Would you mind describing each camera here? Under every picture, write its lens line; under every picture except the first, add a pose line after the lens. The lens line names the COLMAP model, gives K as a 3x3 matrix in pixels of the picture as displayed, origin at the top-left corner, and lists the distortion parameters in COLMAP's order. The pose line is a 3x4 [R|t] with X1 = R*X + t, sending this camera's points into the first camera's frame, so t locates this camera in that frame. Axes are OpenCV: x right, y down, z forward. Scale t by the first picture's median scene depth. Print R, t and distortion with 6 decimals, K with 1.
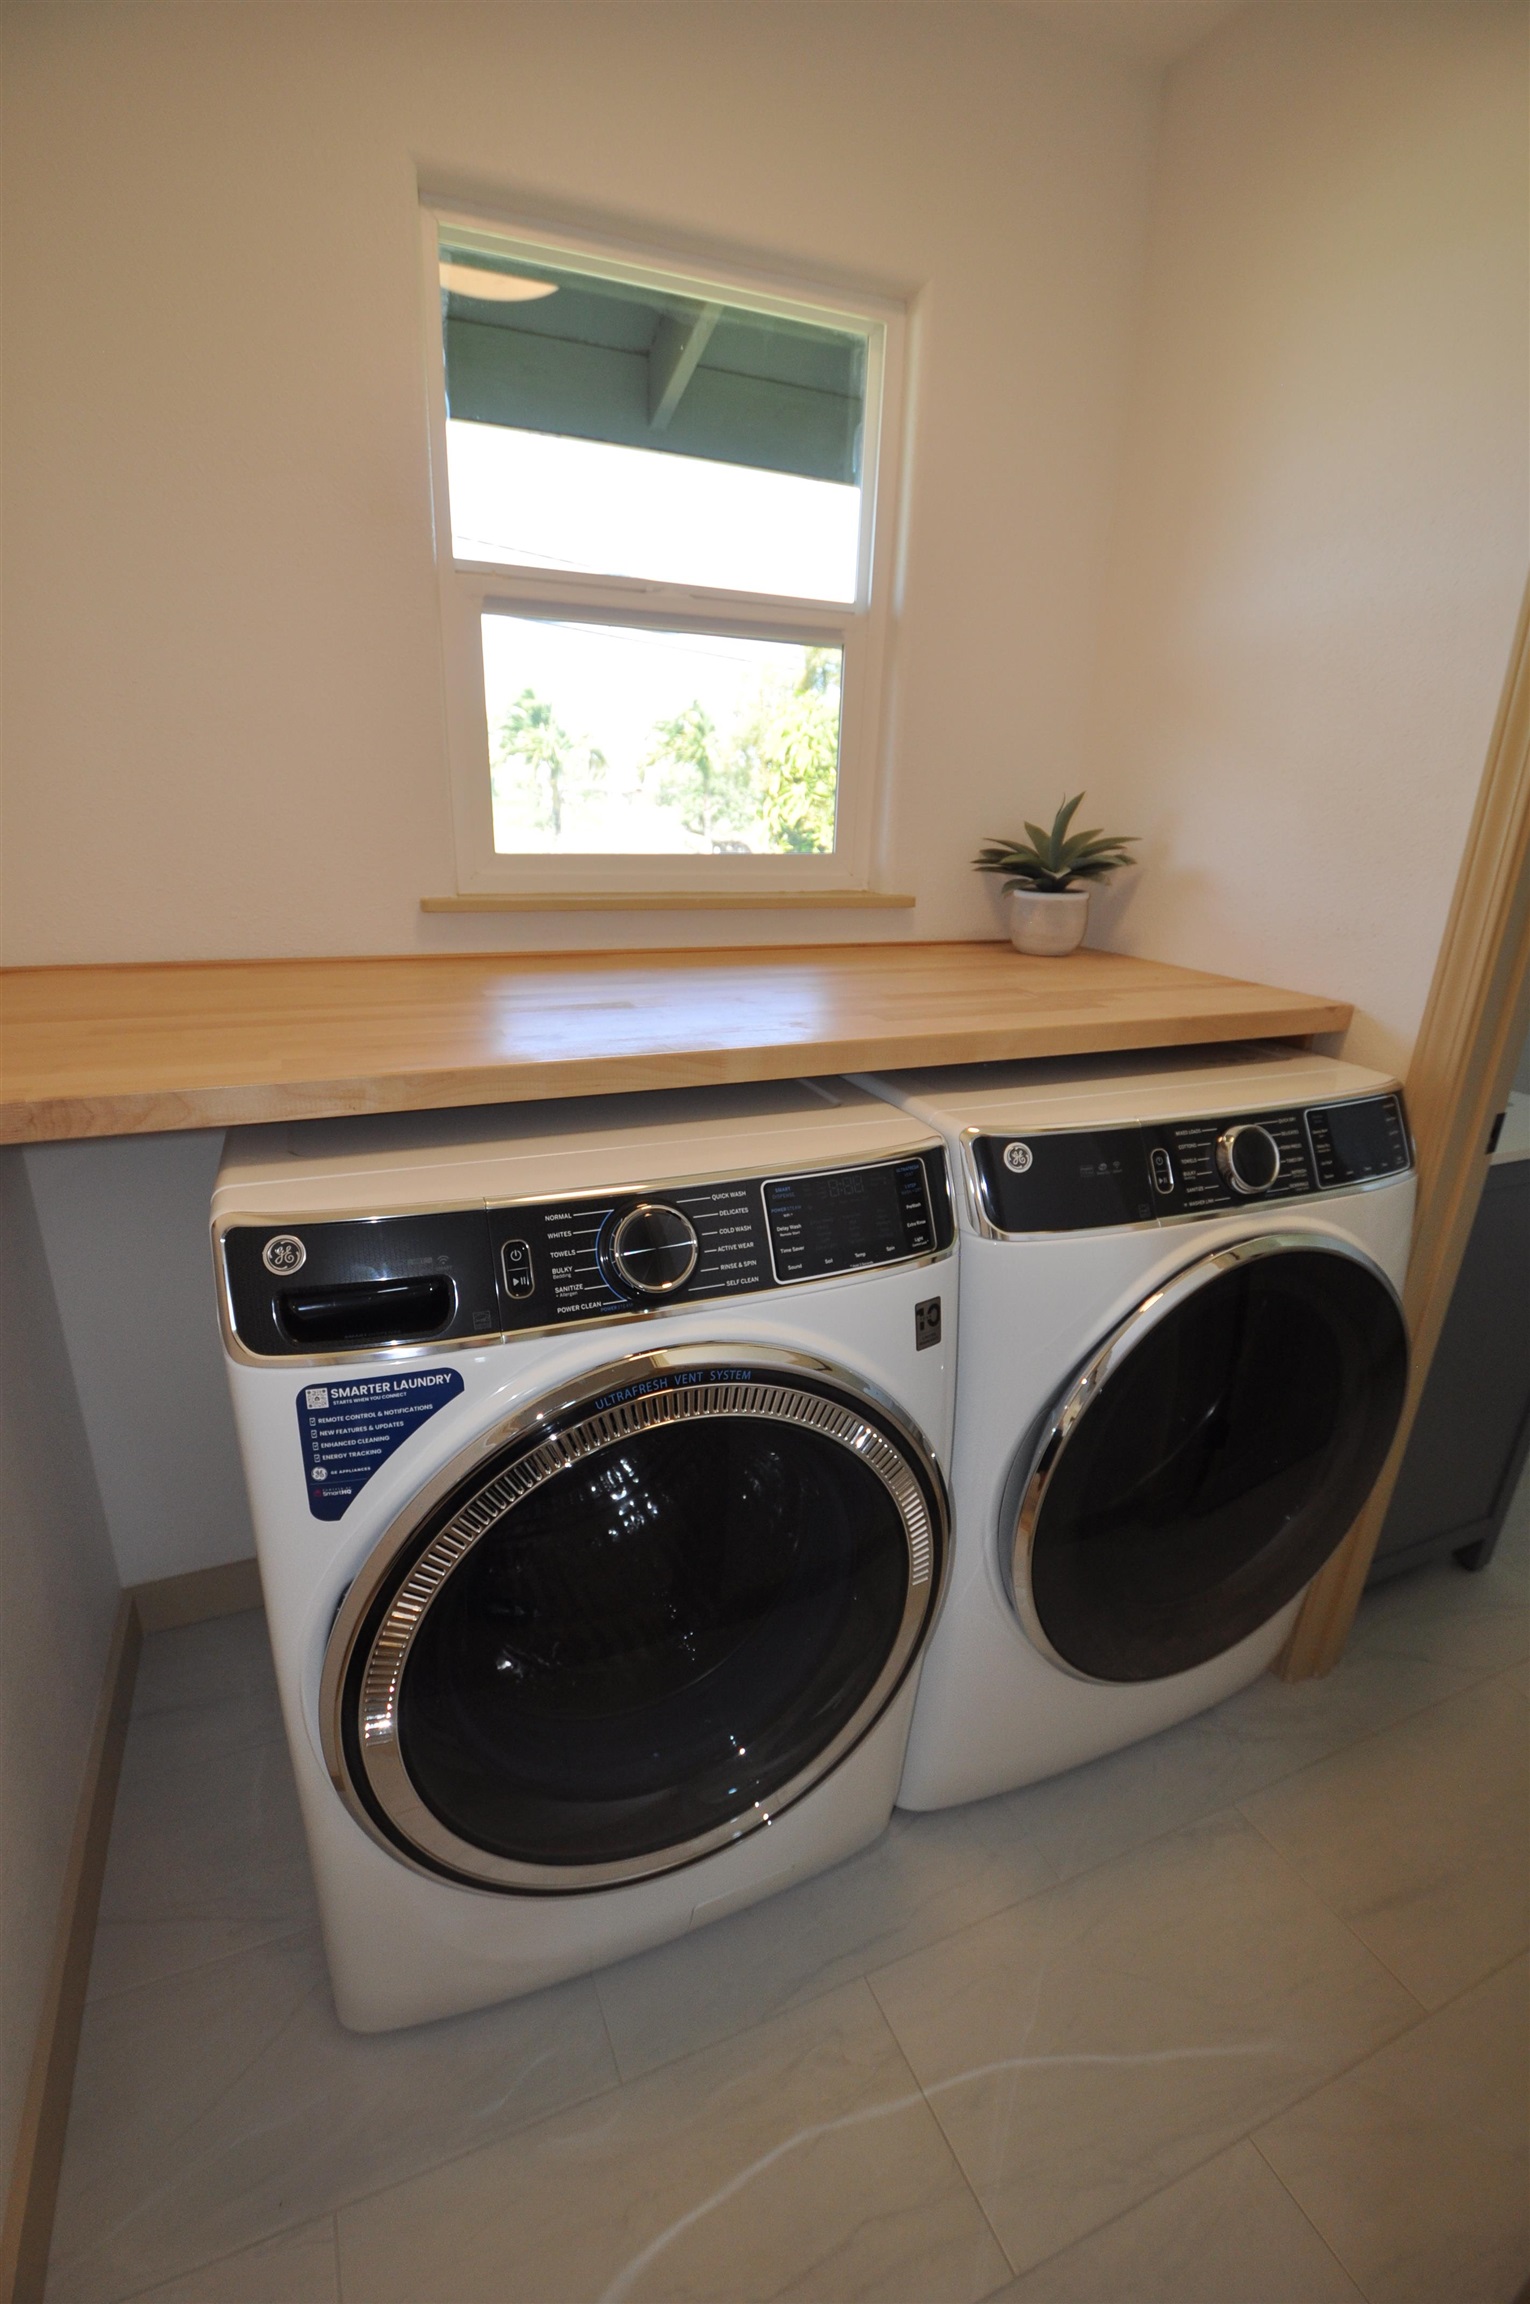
lens RADIAL K [[1004.5, 0, 765.0], [0, 1004.5, 1152.0], [0, 0, 1]] dist [0.010041, -0.019158]
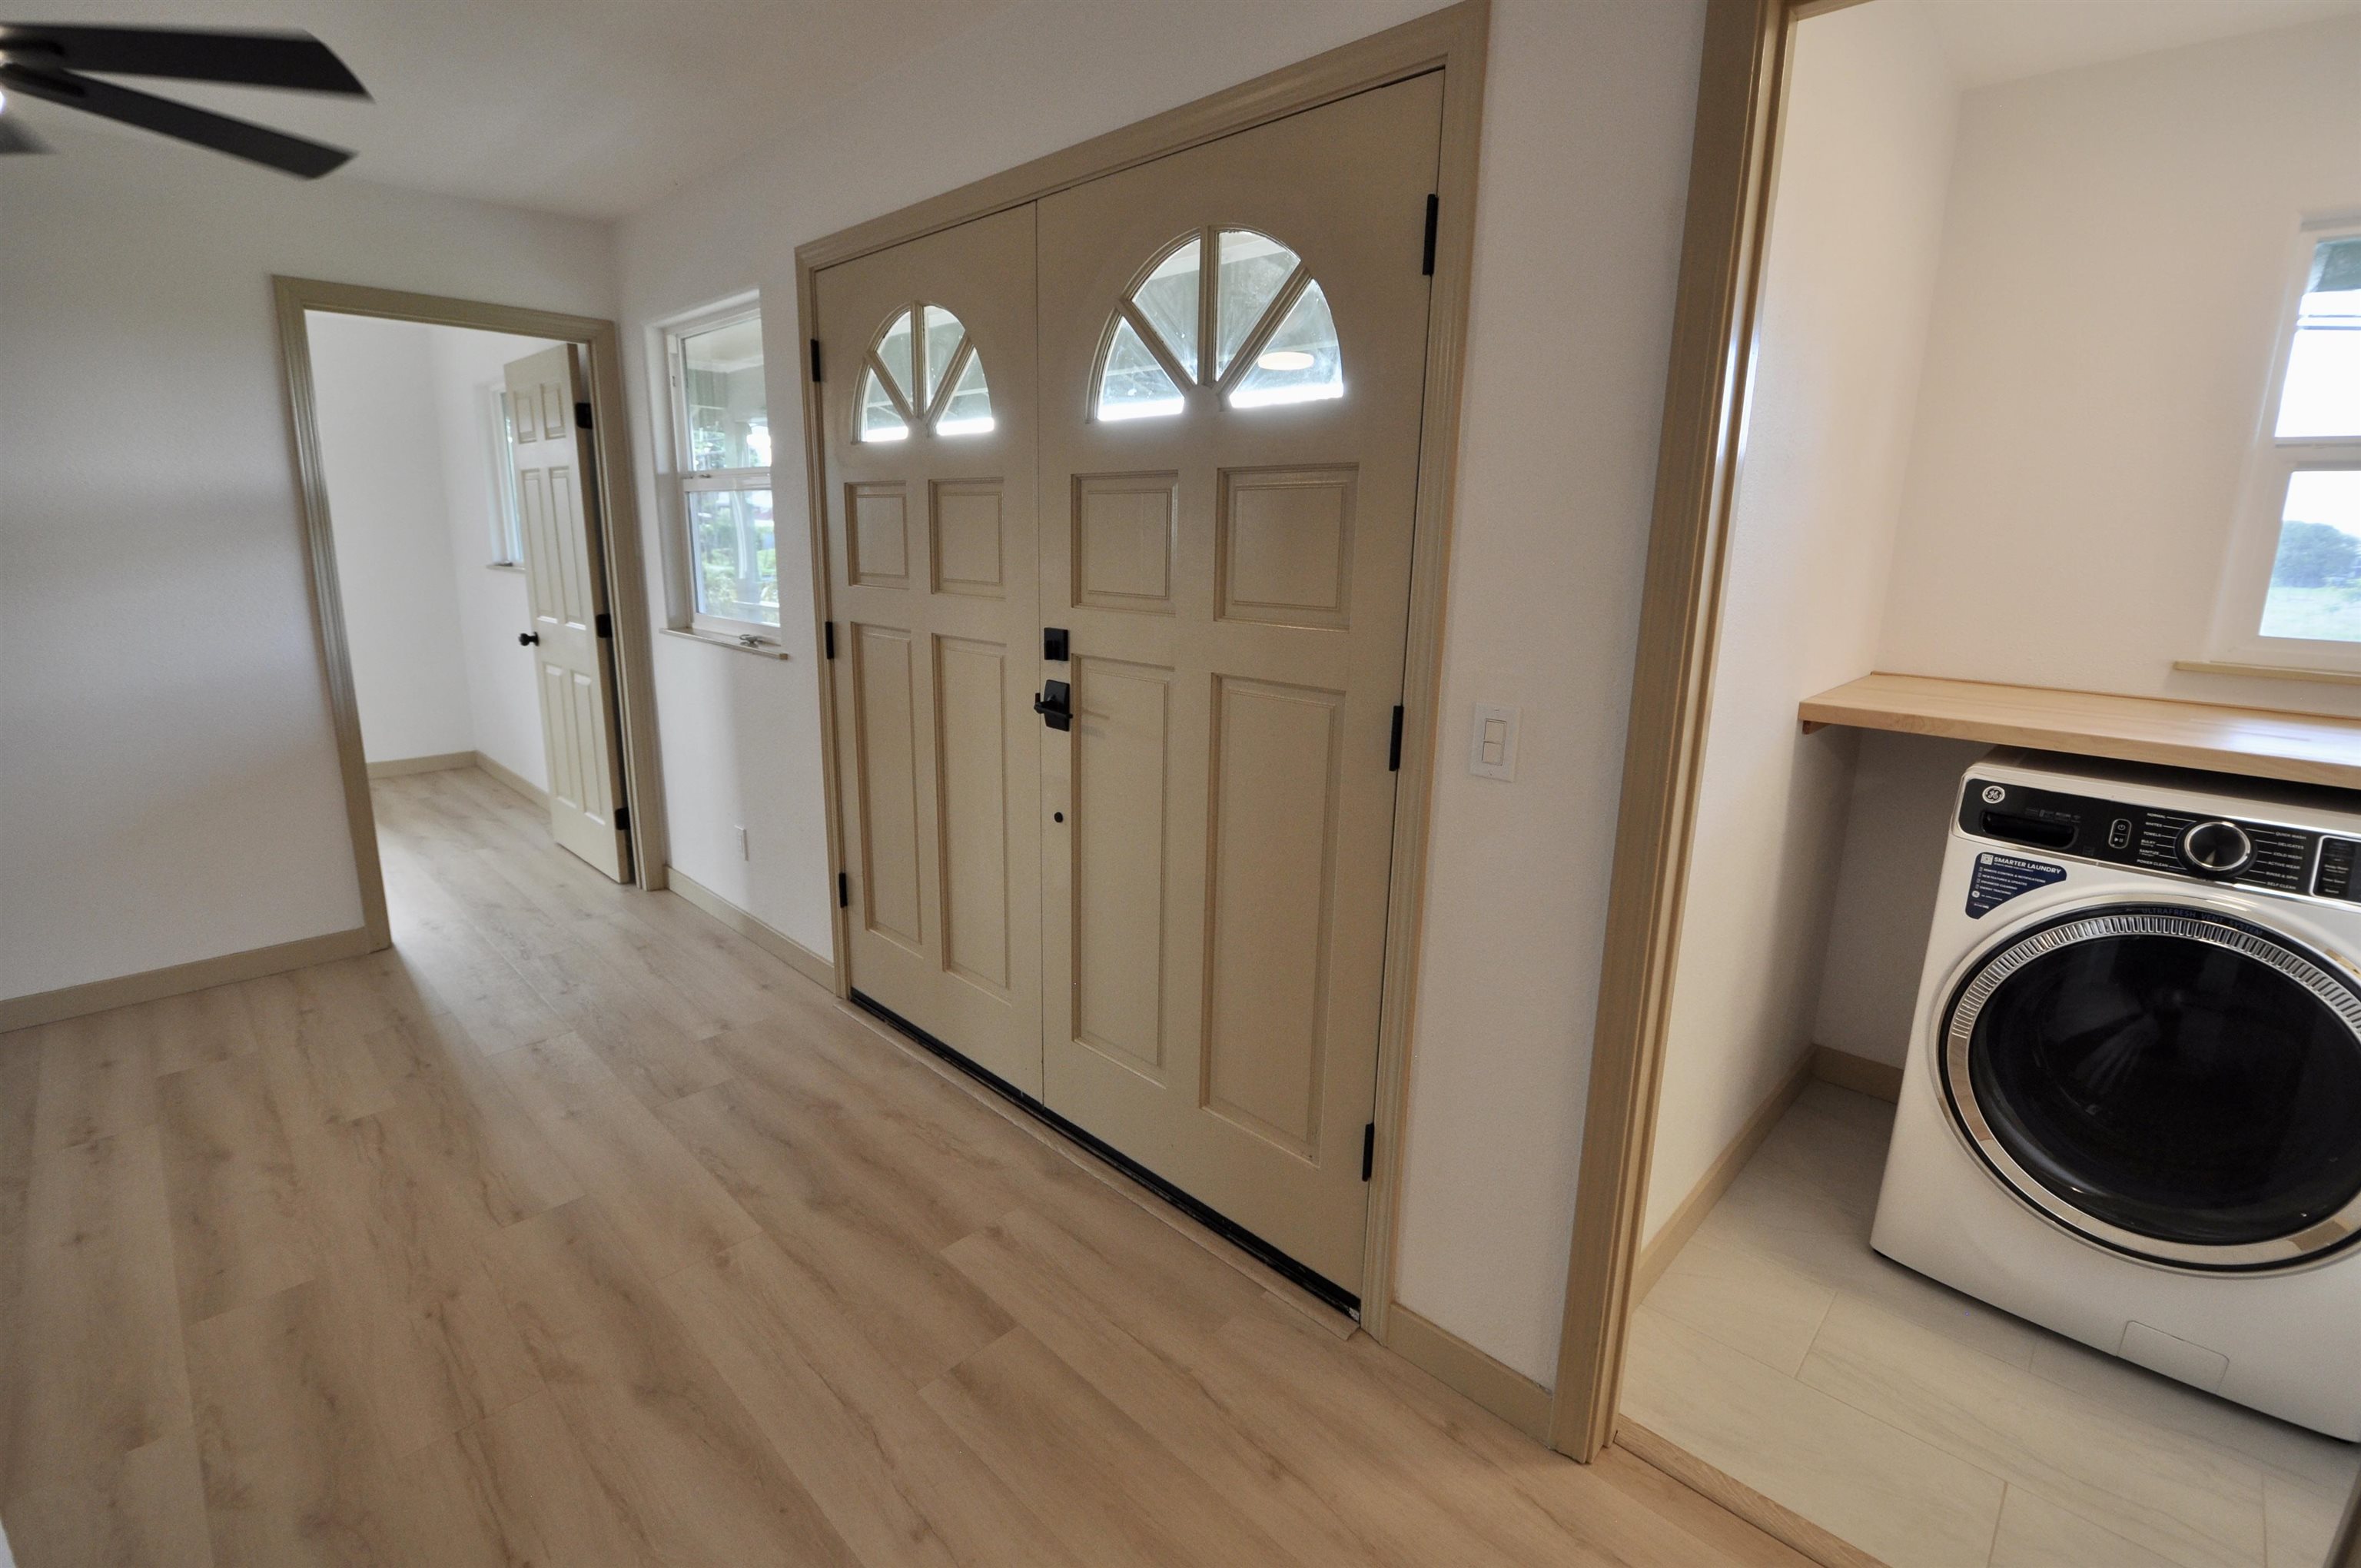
lens RADIAL K [[1029.4, 0, 1169.7], [0, 1029.4, 755.8], [0, 0, 1]] dist [0.010041, -0.019158]
pose [[0.374988, 0.172138, -0.910907, 0.842784], [-0.312714, 0.948504, 0.050510, 0.449902], [0.872694, 0.265913, 0.409507, -1.452901]]
